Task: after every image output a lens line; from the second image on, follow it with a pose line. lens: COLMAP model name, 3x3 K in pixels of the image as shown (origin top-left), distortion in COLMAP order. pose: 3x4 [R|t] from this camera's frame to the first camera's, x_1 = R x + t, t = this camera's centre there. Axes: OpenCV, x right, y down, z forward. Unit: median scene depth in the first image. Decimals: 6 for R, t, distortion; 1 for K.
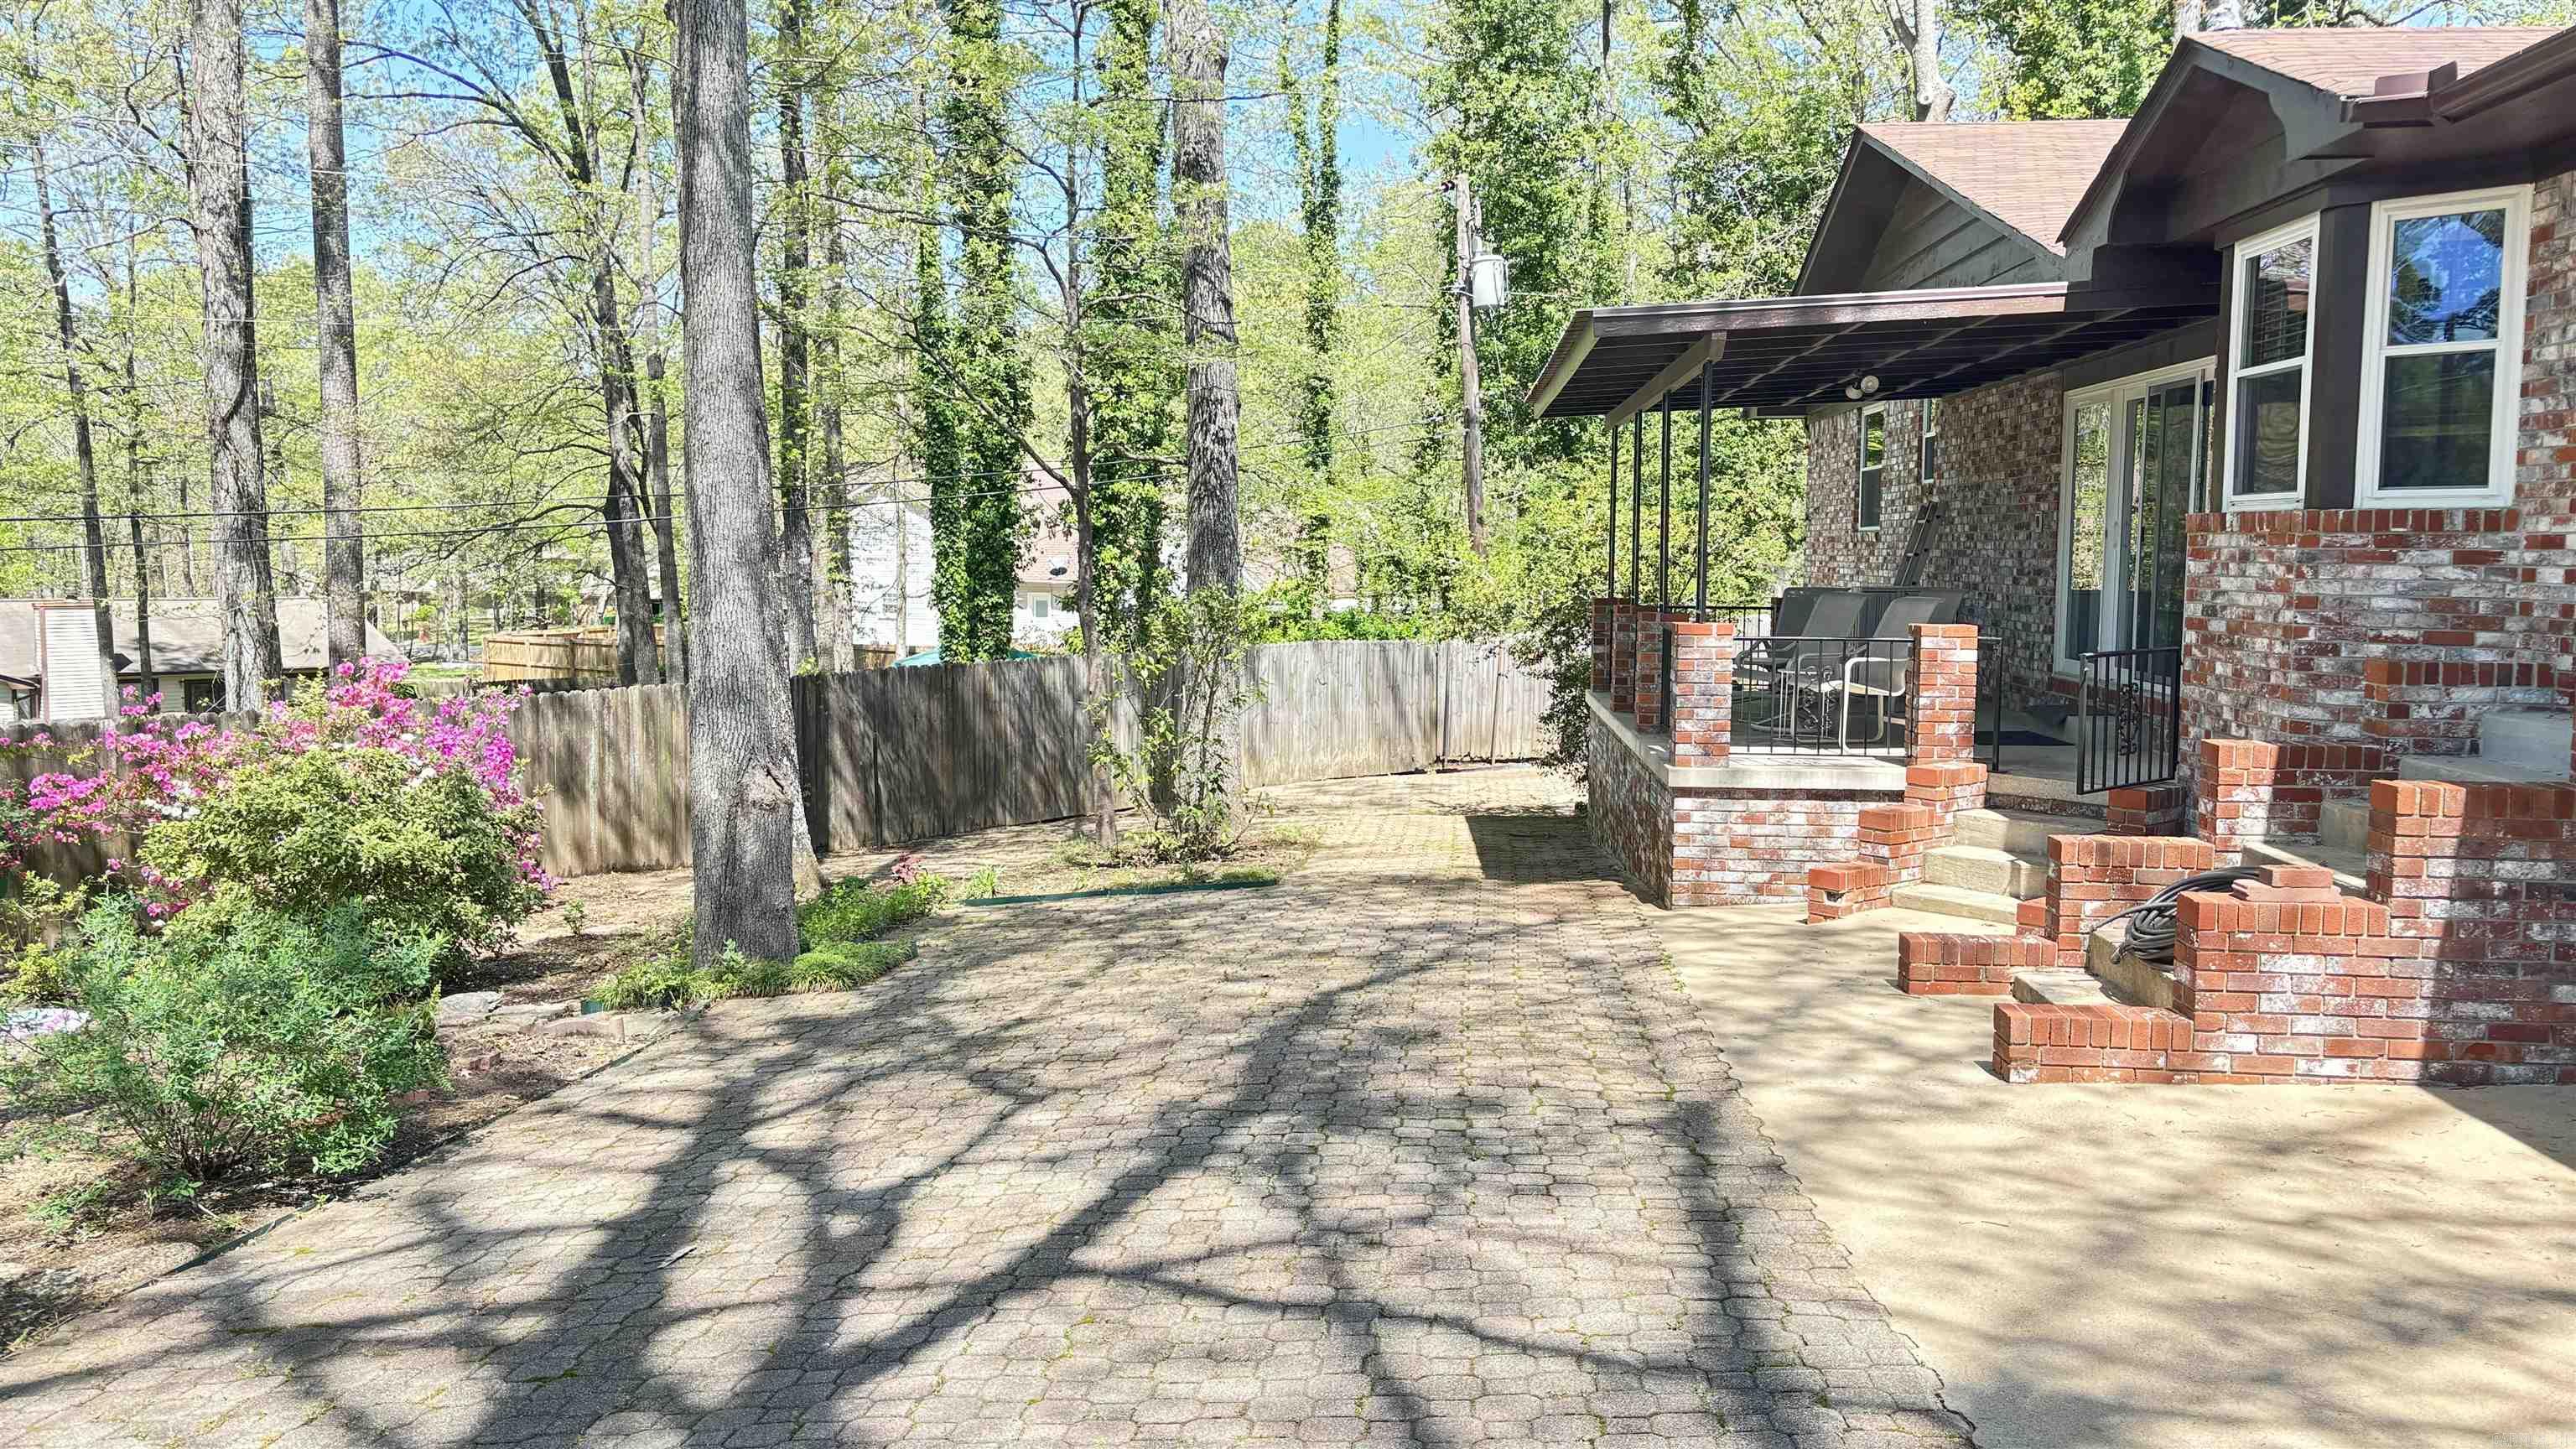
lens RADIAL K [[1925.4, 0, 1295.3], [0, 1925.4, 748.1], [0, 0, 1]] dist [0.049430, -0.049326]
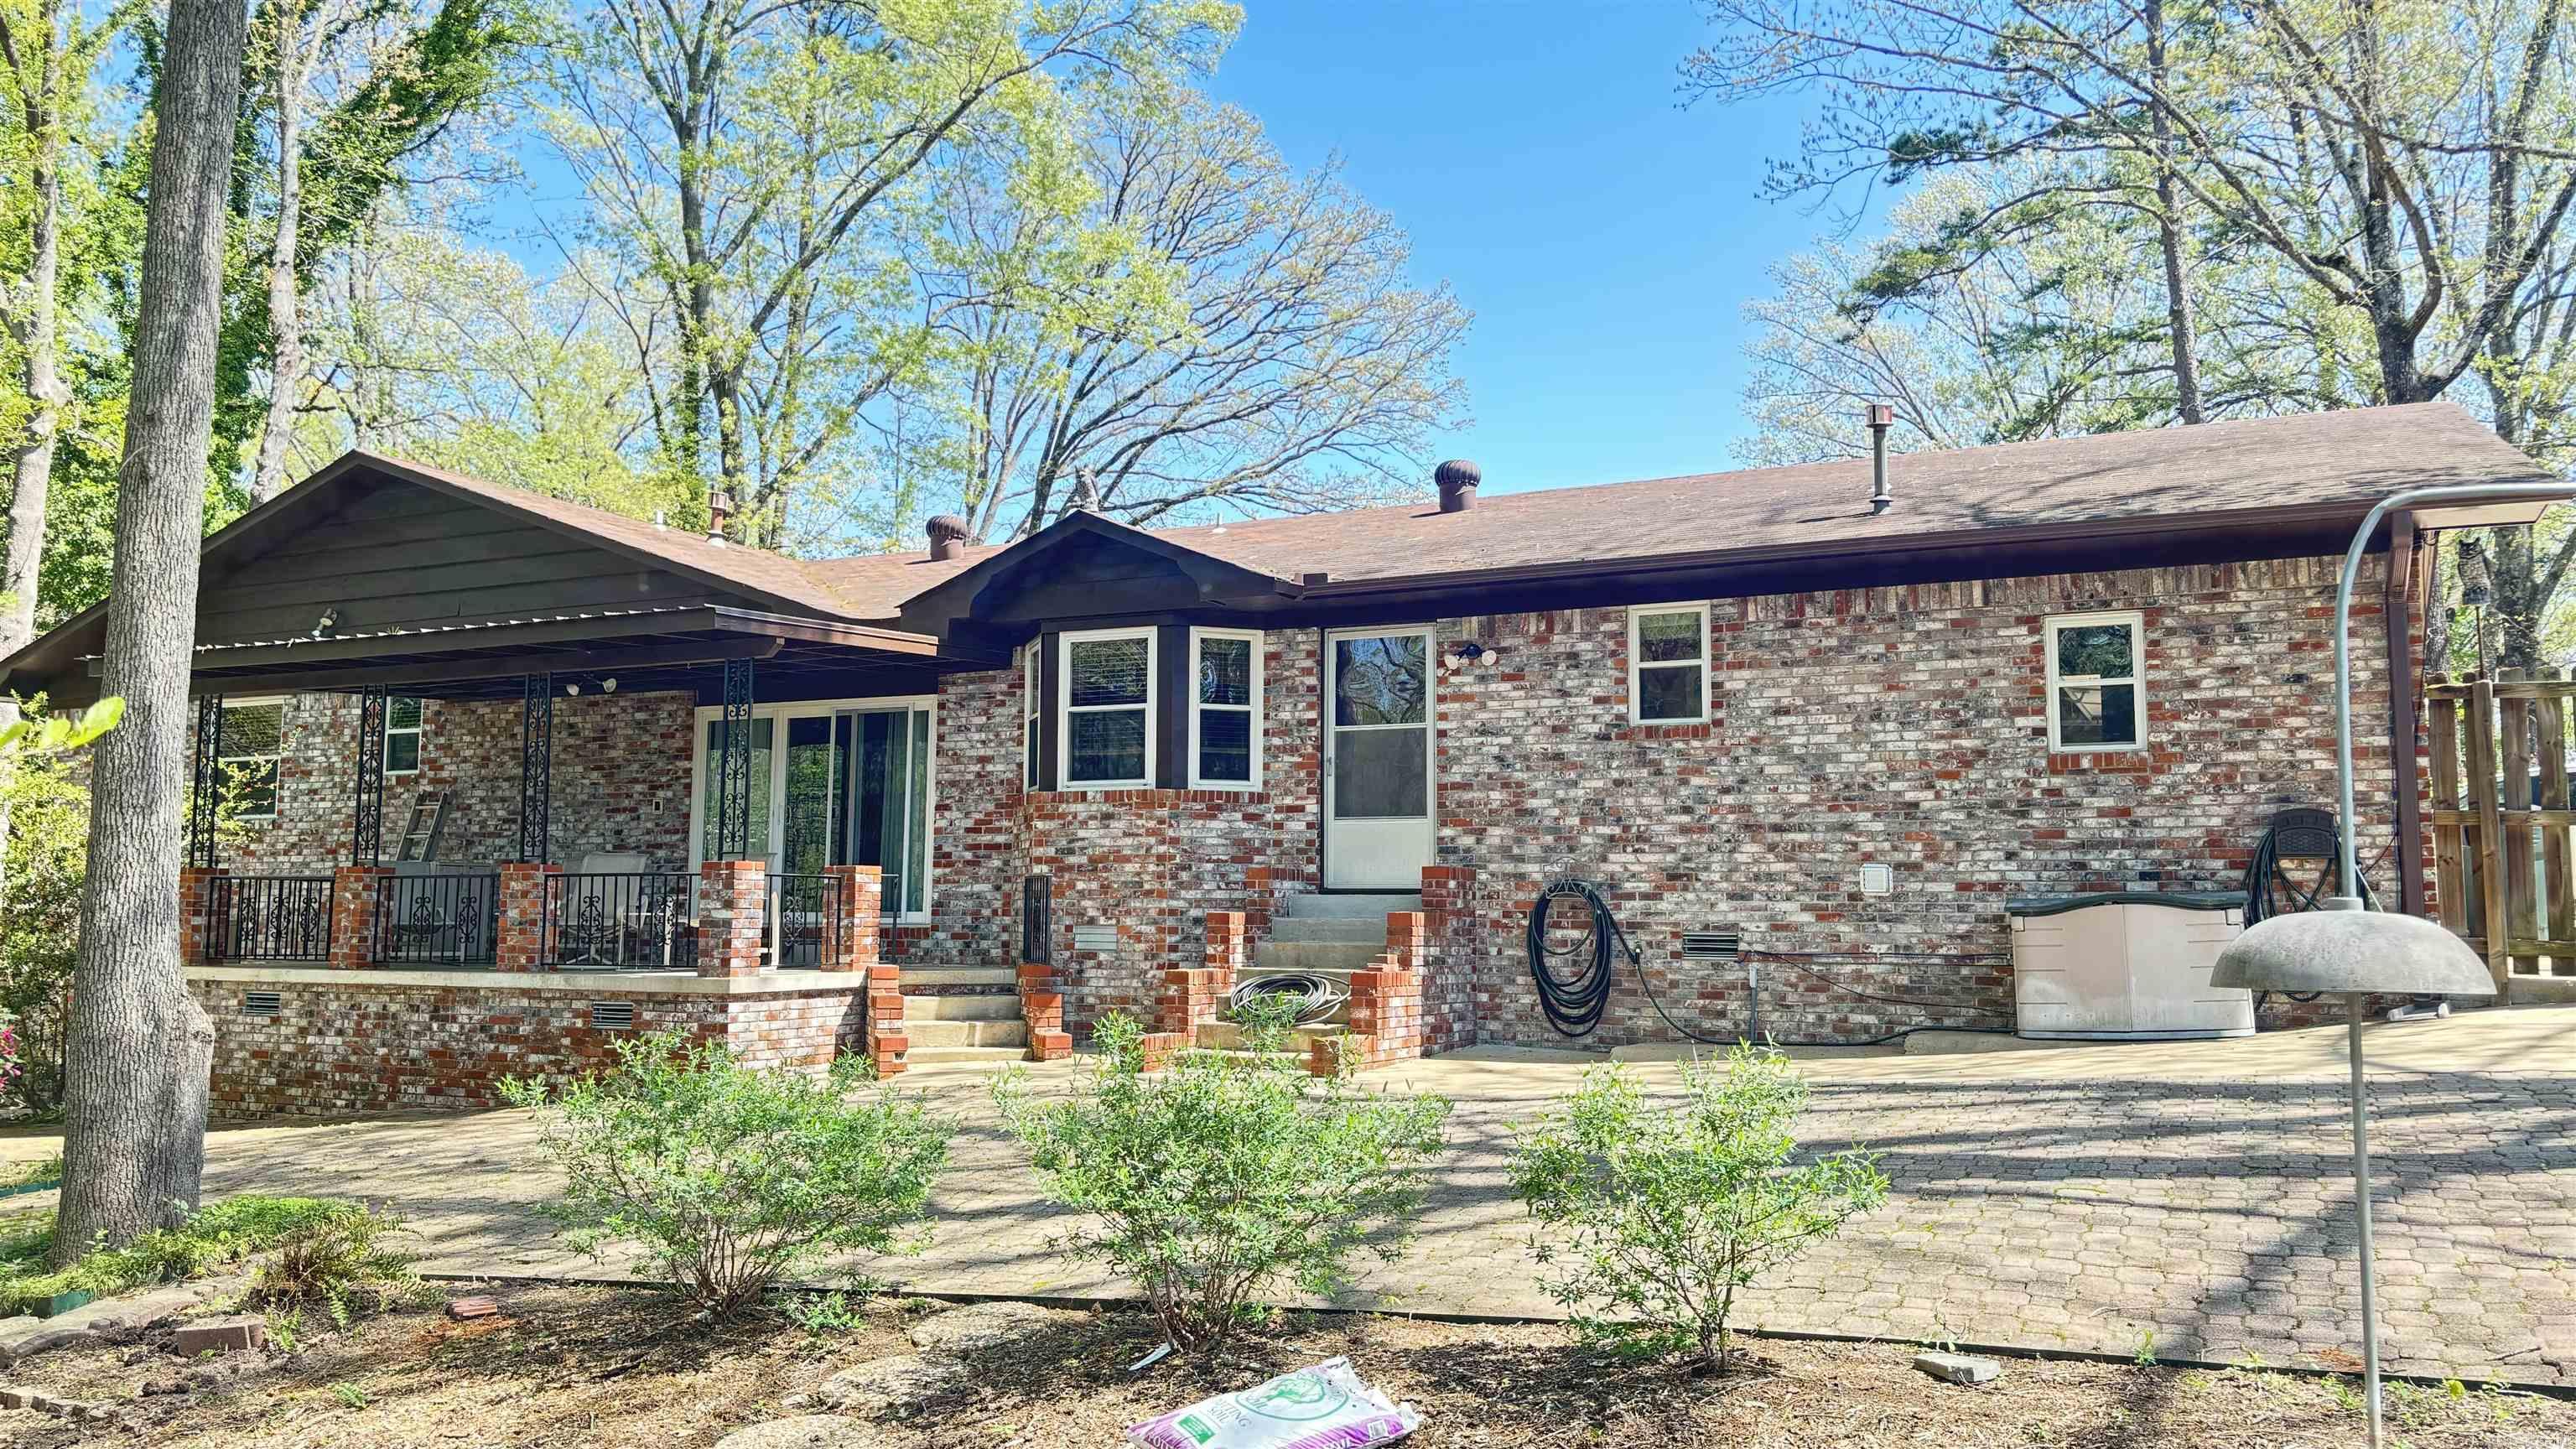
lens RADIAL K [[1925.4, 0, 1312.2], [0, 1925.4, 711.1], [0, 0, 1]] dist [0.049430, -0.049326]
pose [[0.361228, 0.094736, 0.927653, -1.046936], [0.094555, 0.985977, -0.137512, 0.059691], [-0.927671, 0.137387, 0.347205, 0.256624]]
